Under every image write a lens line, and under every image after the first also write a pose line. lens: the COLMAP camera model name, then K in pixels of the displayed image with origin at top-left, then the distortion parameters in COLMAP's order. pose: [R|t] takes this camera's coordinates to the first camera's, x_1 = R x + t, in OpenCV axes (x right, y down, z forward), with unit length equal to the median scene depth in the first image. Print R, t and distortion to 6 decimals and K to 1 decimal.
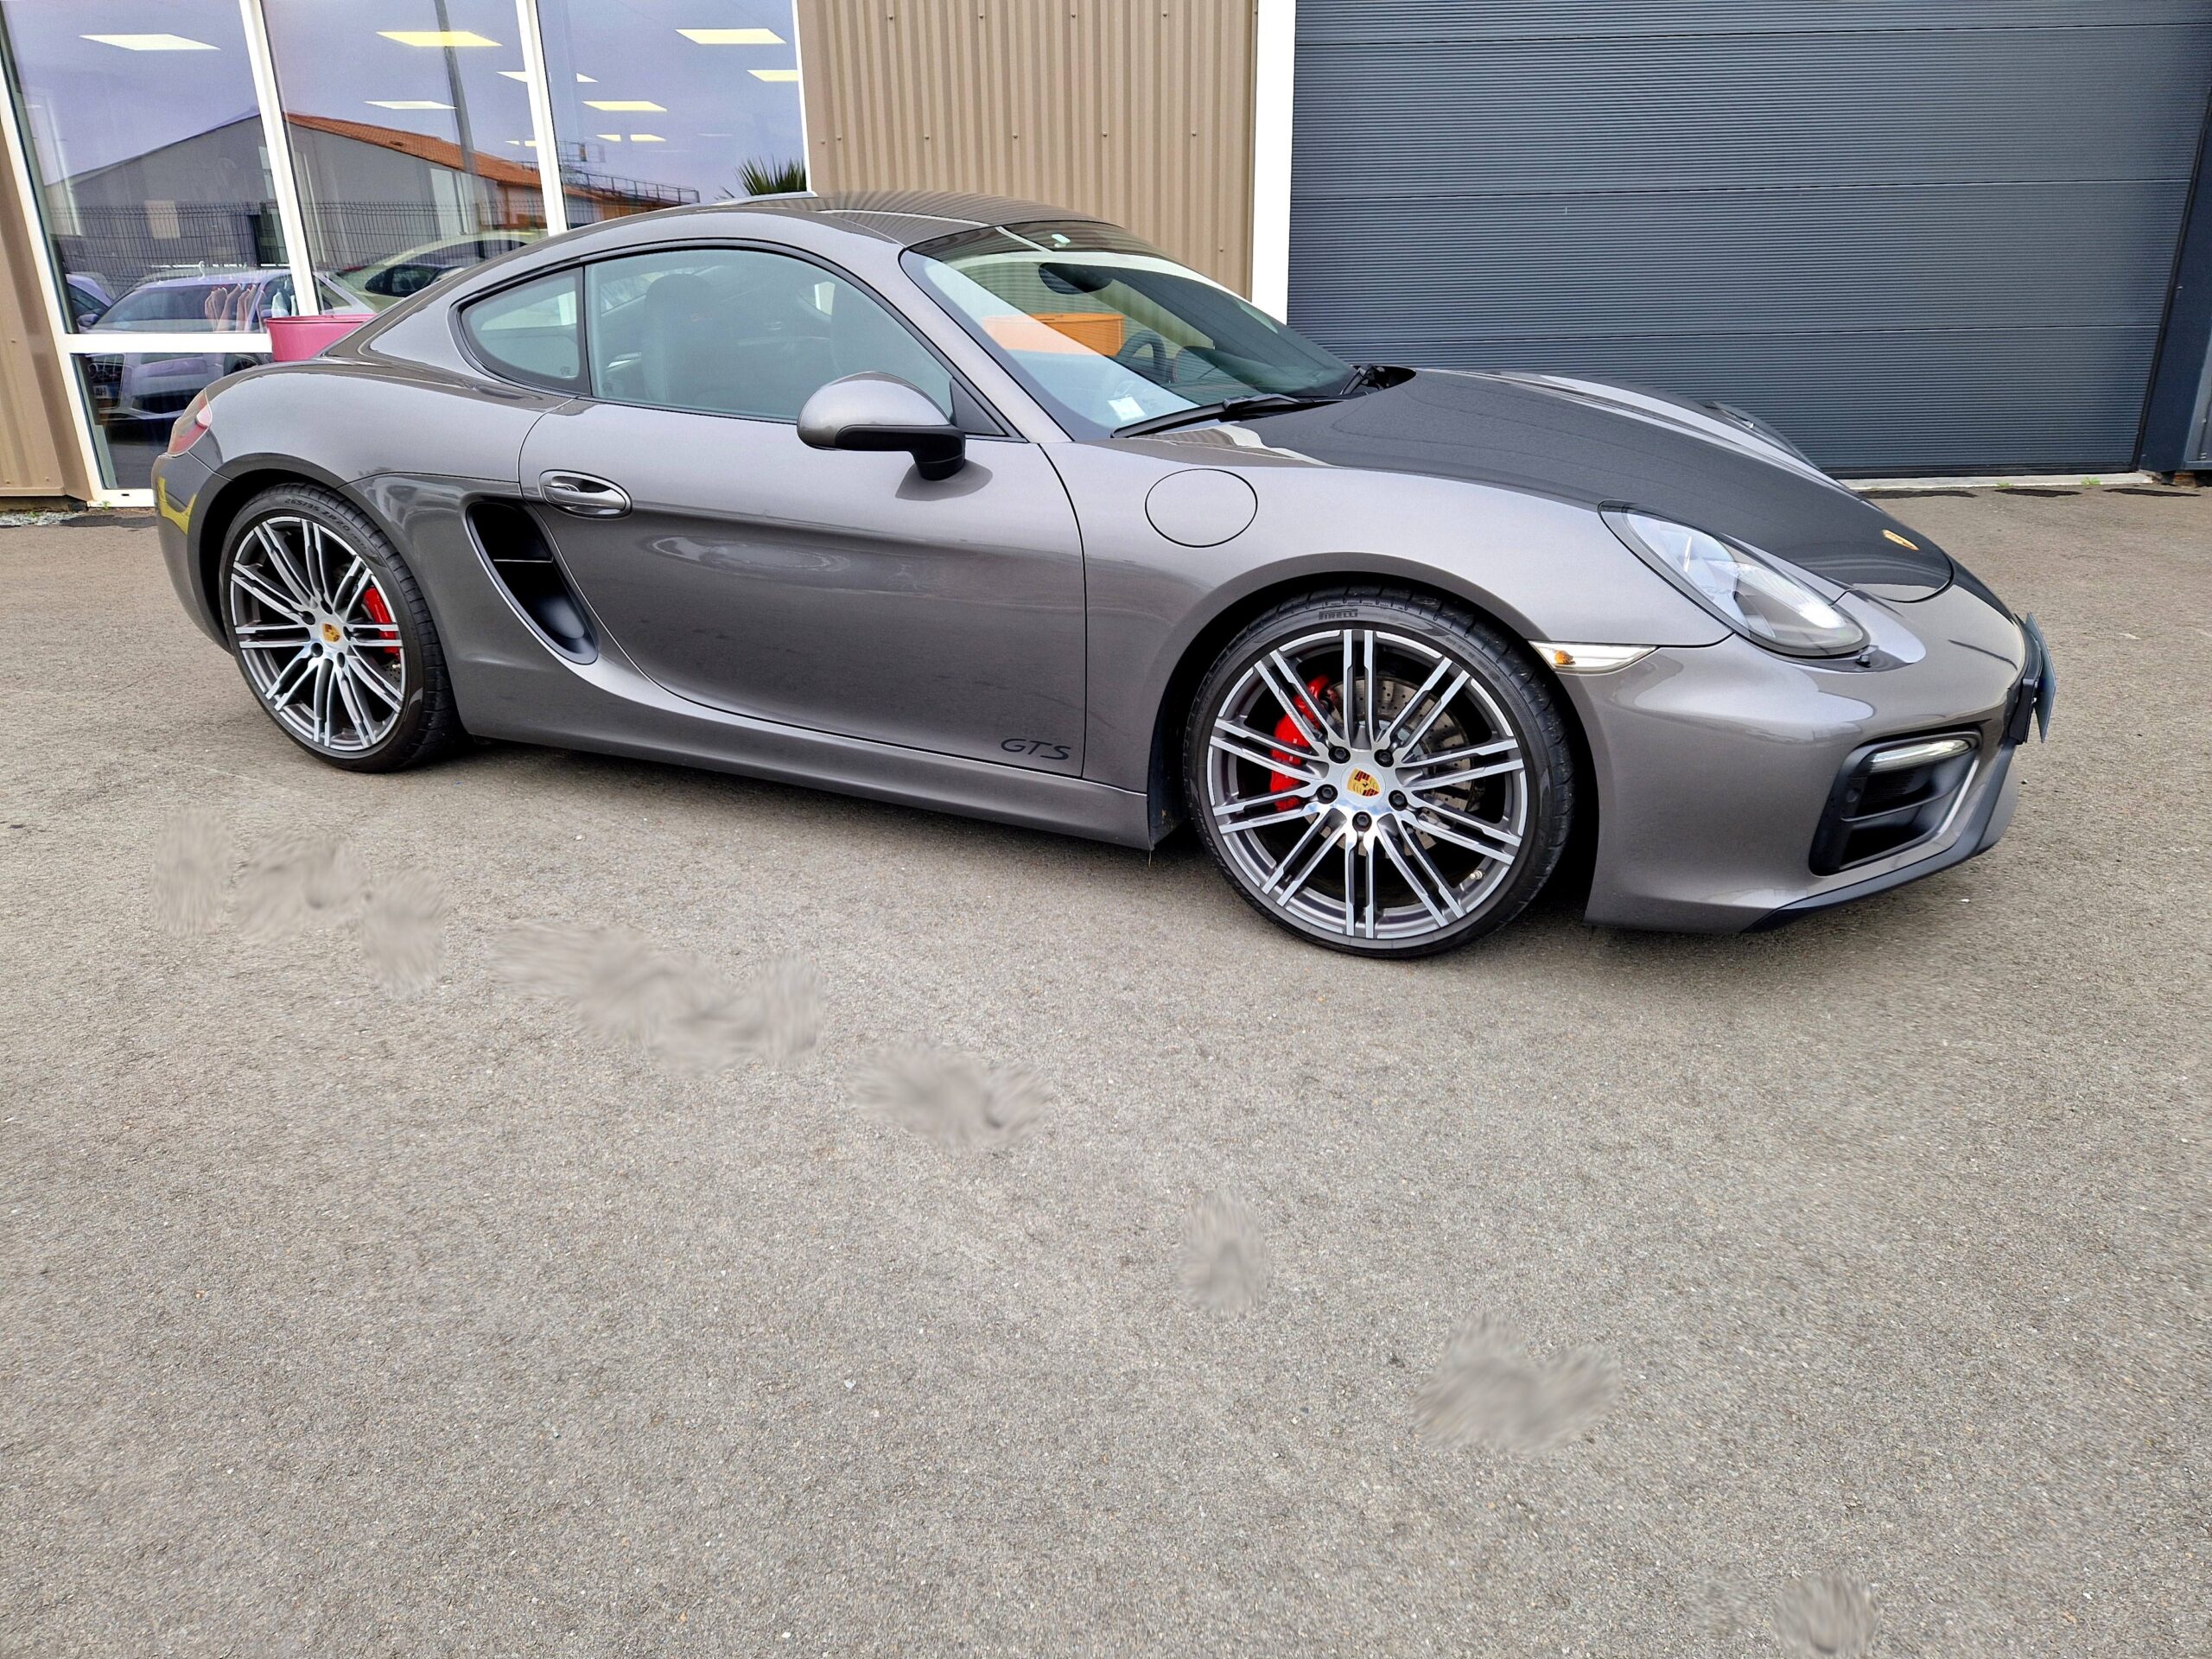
lens RADIAL K [[1481.5, 0, 1104.8], [0, 1481.5, 800.4], [0, 0, 1]] dist [0.075909, -0.069287]
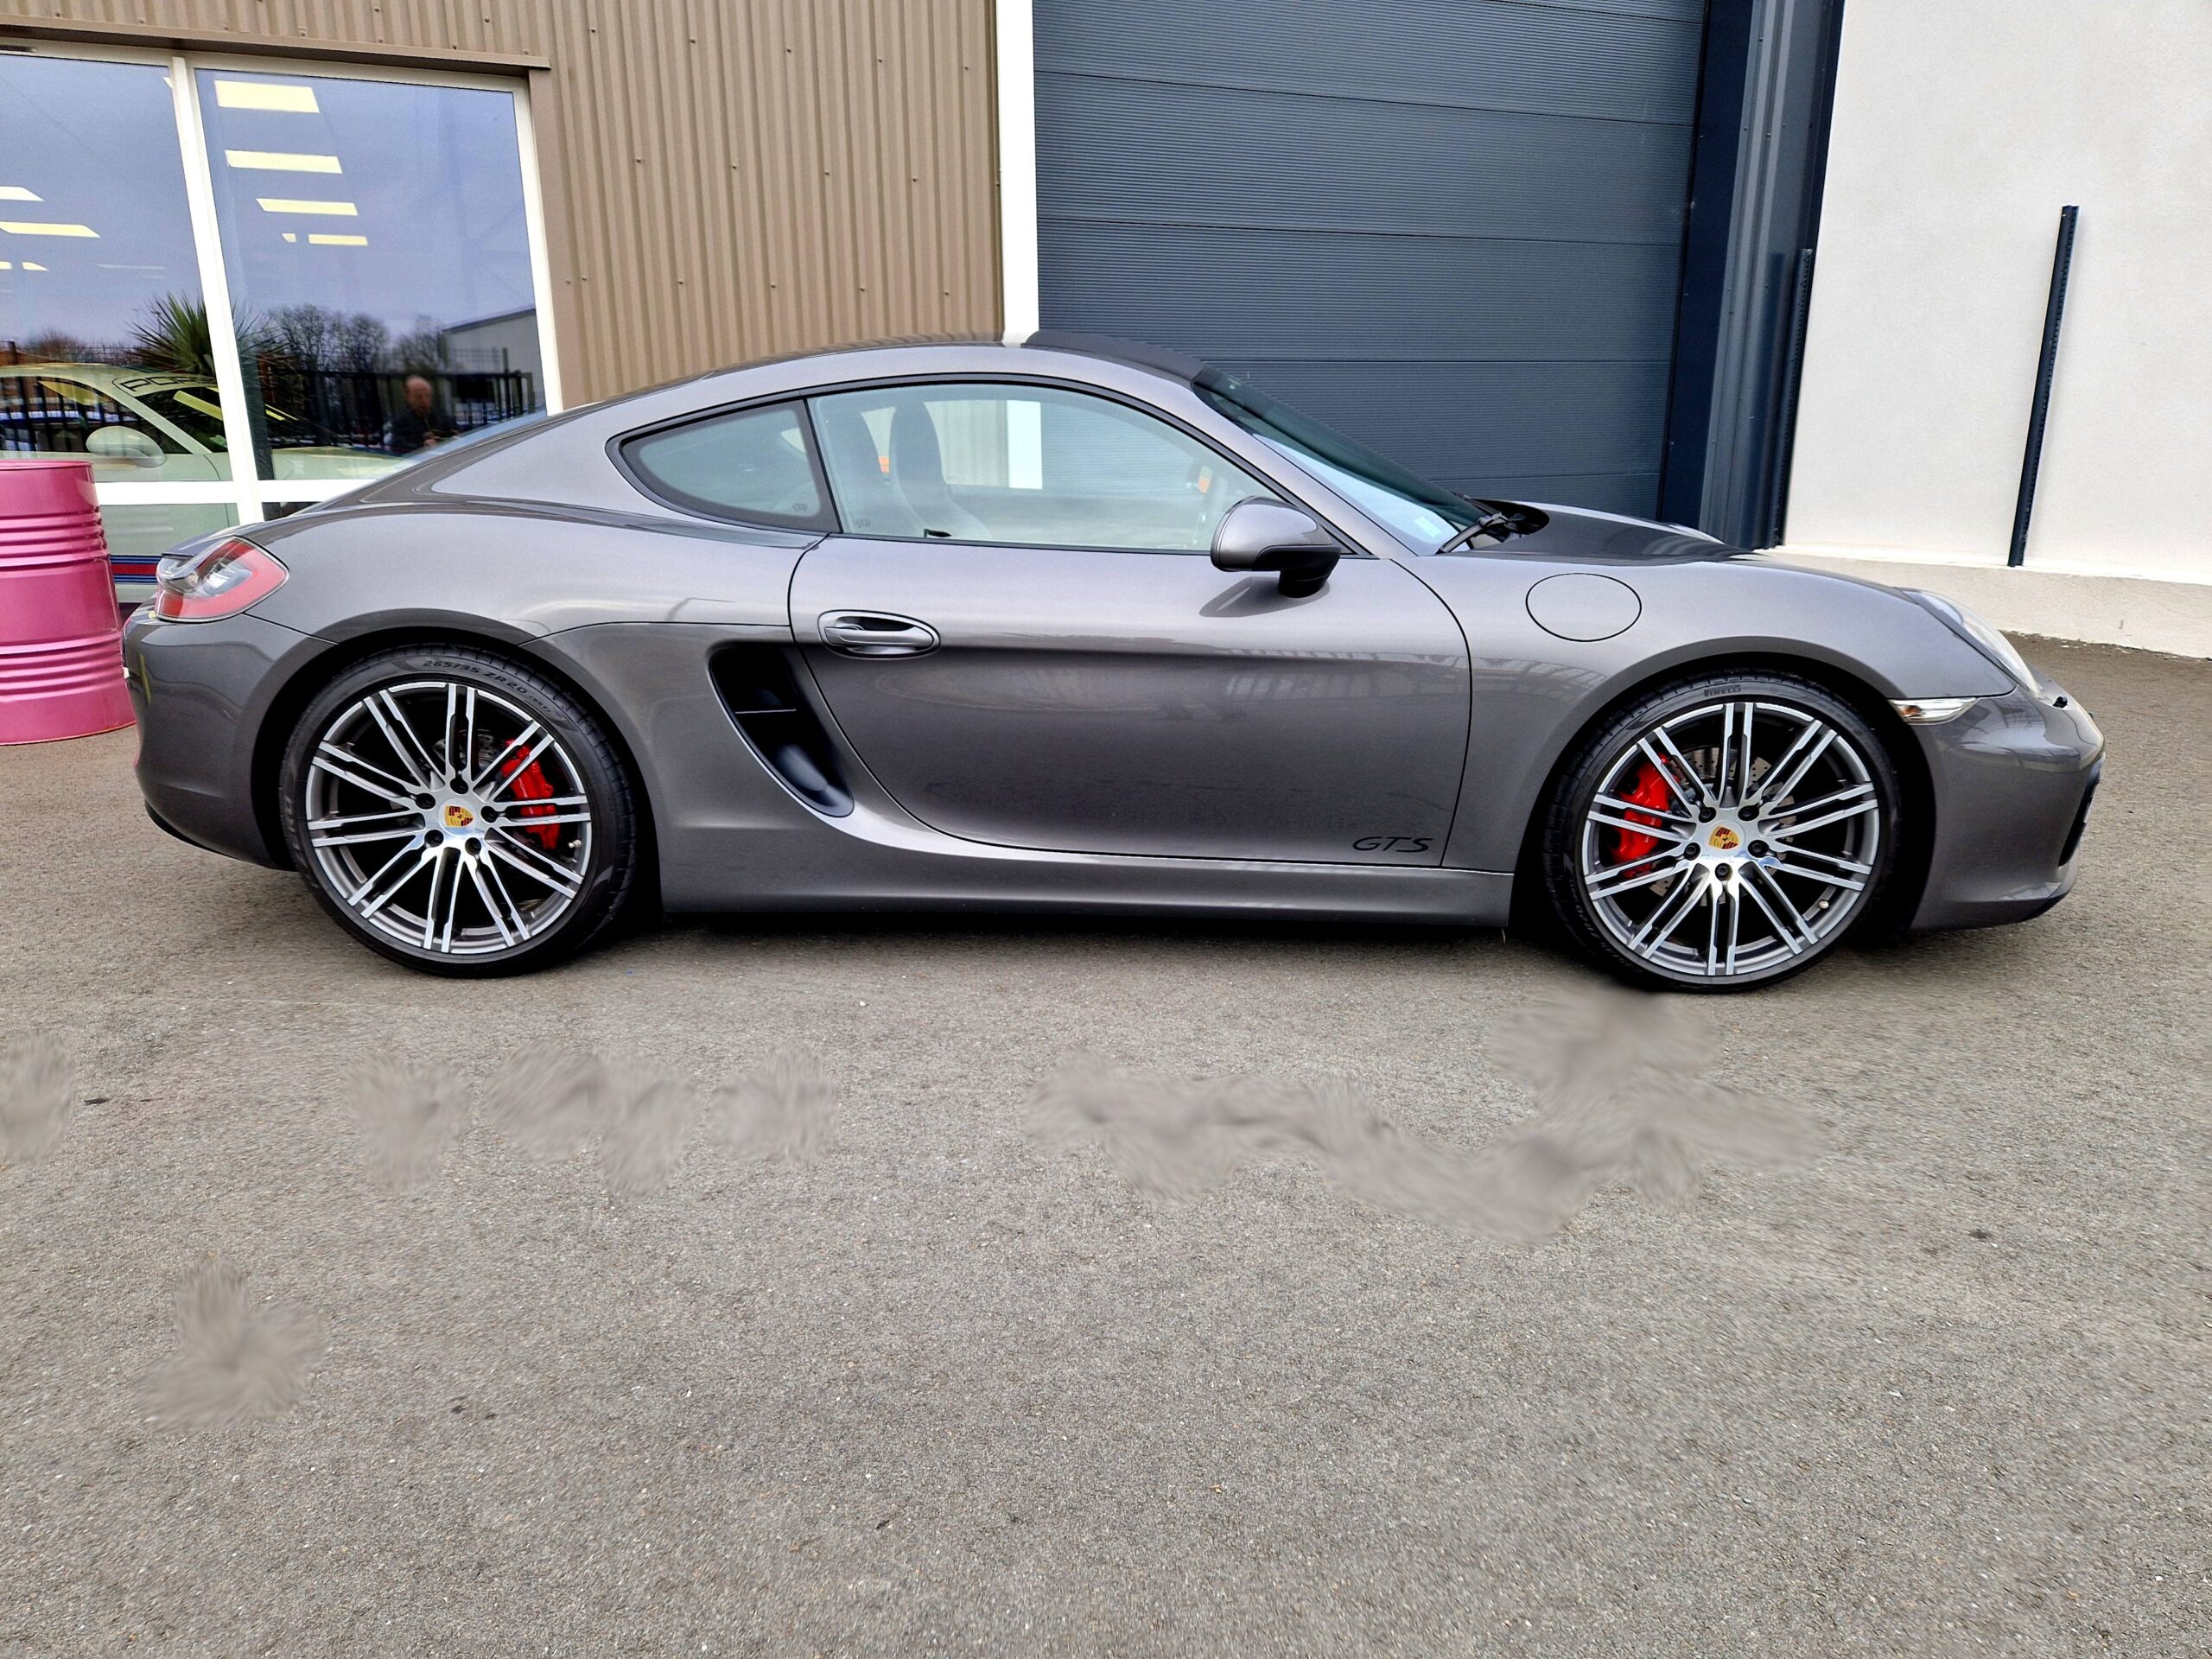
lens RADIAL K [[1481.5, 0, 1097.2], [0, 1481.5, 824.5], [0, 0, 1]] dist [0.075909, -0.069287]
pose [[0.915516, -0.094855, 0.390940, -0.711446], [0.127539, 0.990110, -0.058442, -0.015713], [-0.381530, 0.103365, 0.918559, 0.120945]]
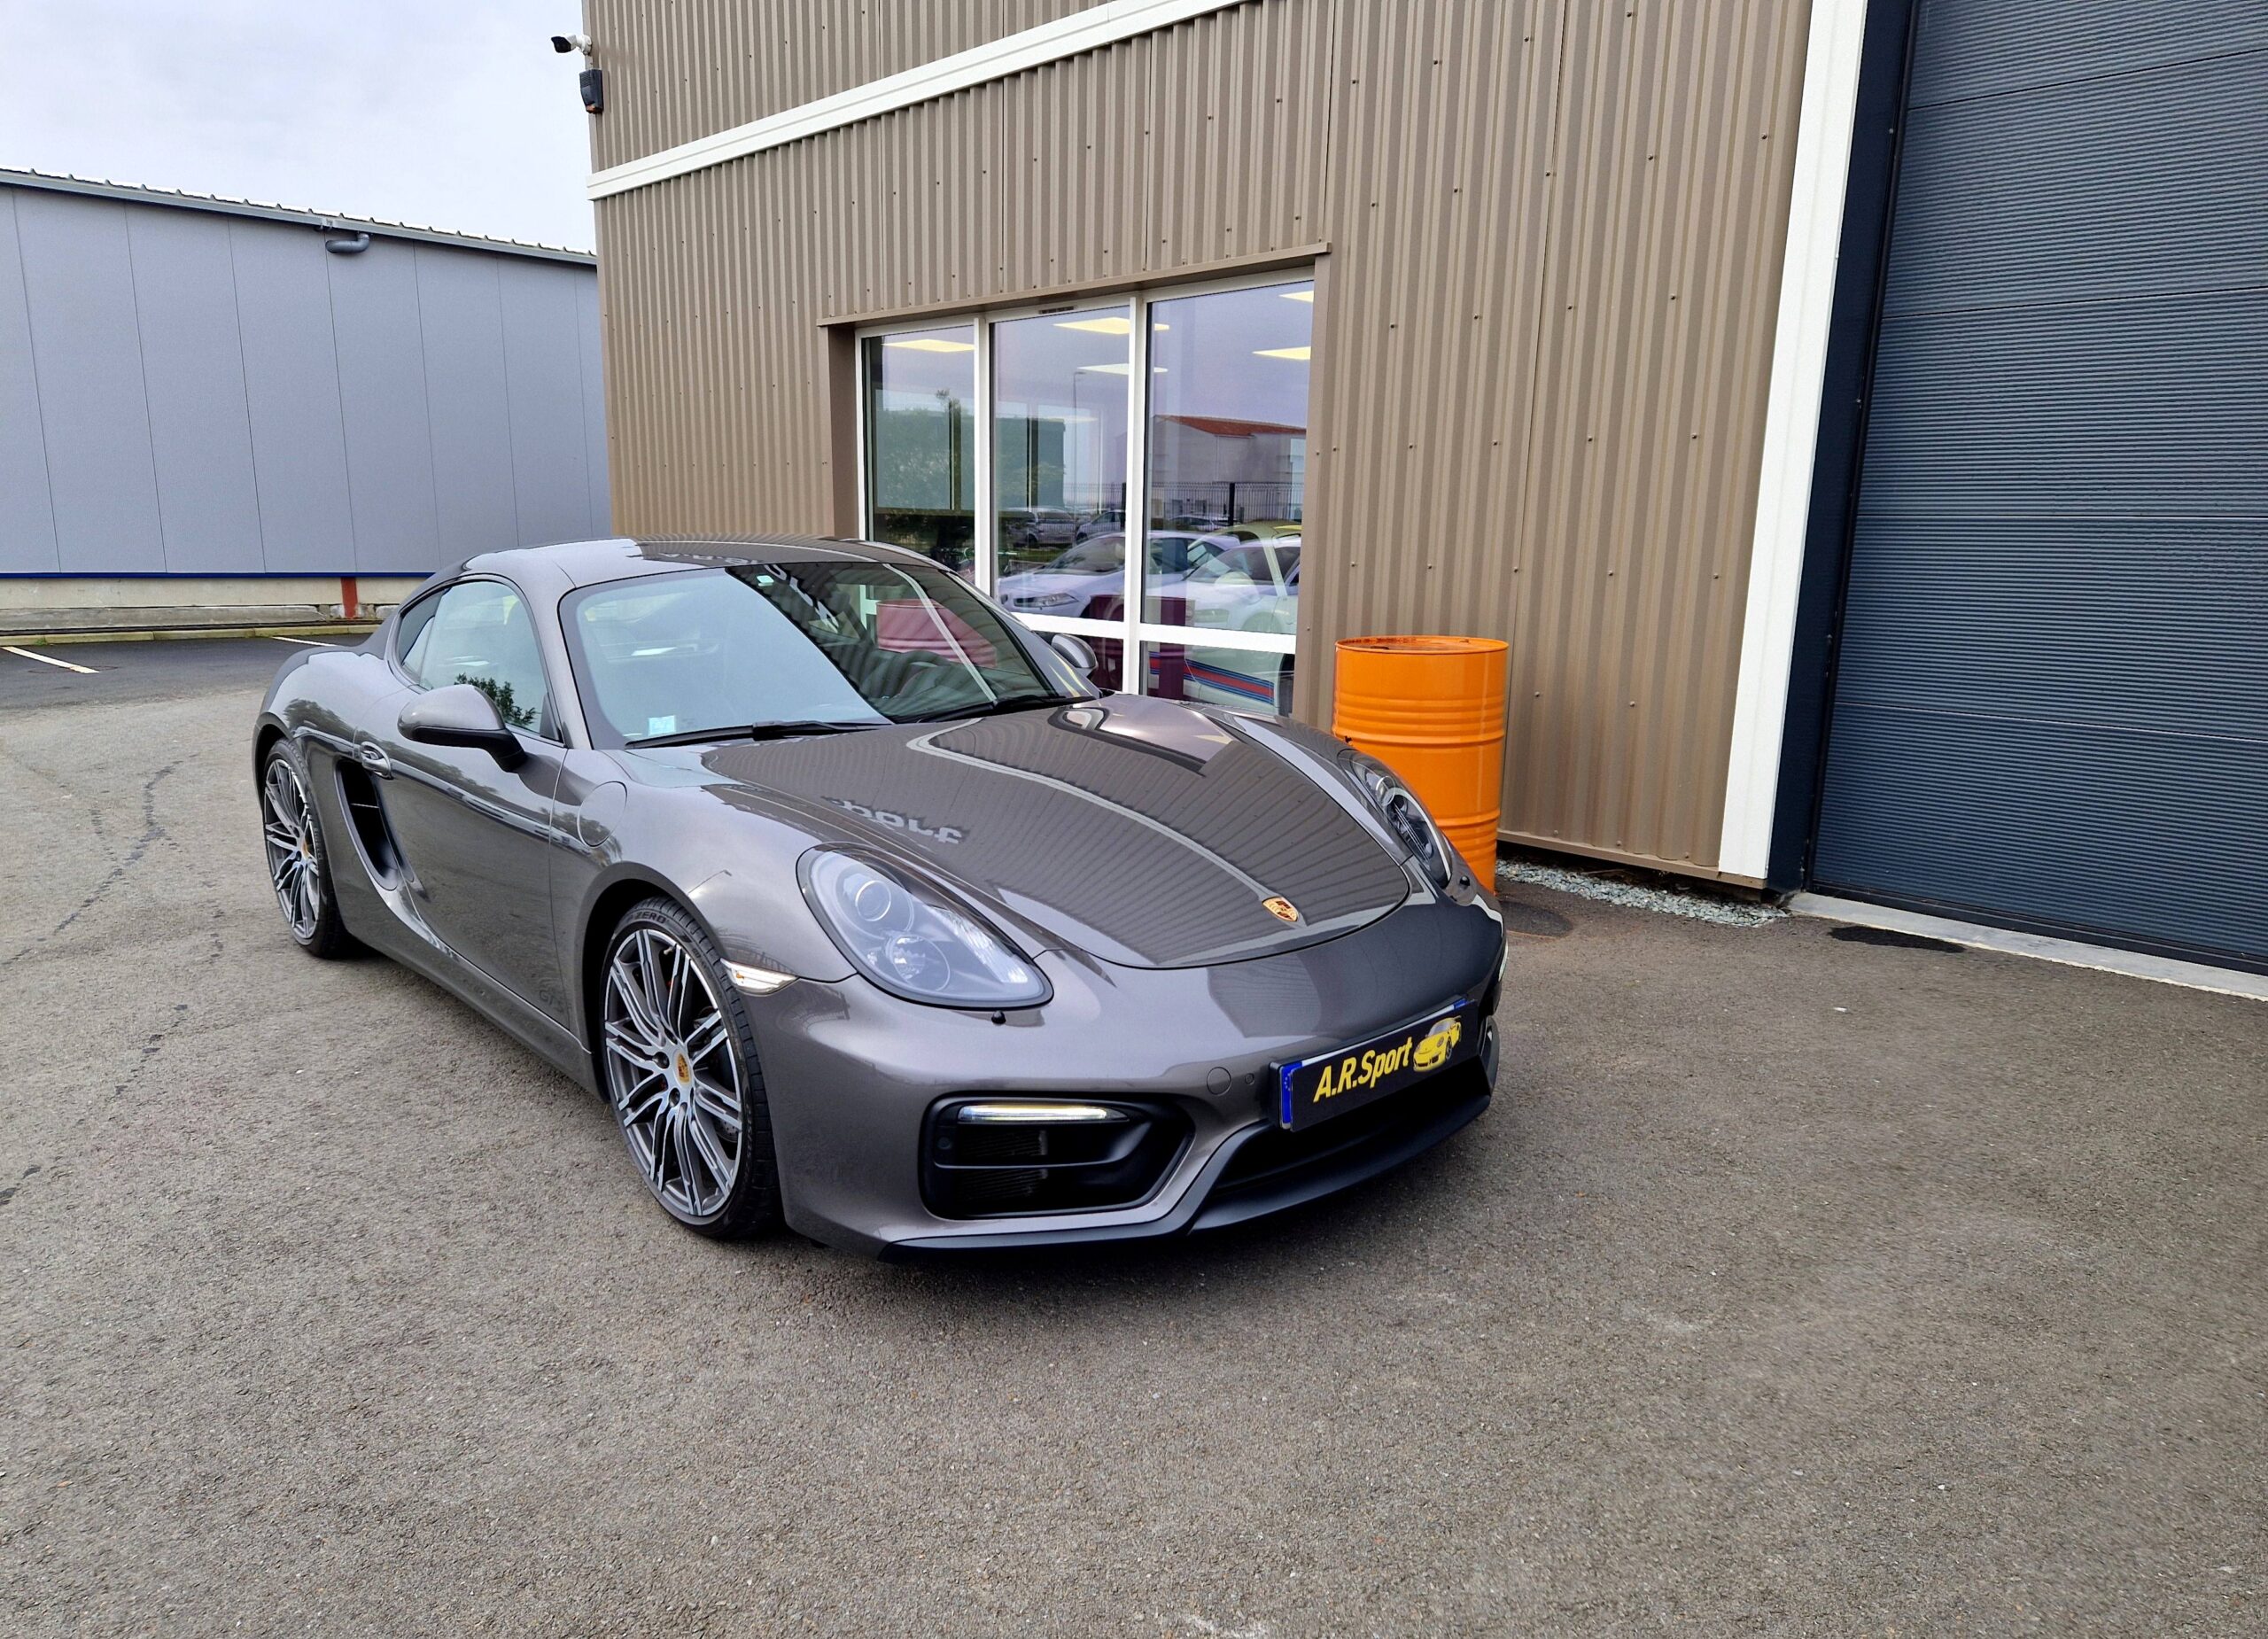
lens RADIAL K [[1518.4, 0, 1121.9], [0, 1518.4, 831.7], [0, 0, 1]] dist [0.050361, -0.018540]
pose [[0.697415, 0.167898, -0.696723, 1.105912], [-0.263142, 0.964258, -0.031034, -0.354430], [0.666610, 0.204981, 0.716669, 0.673806]]
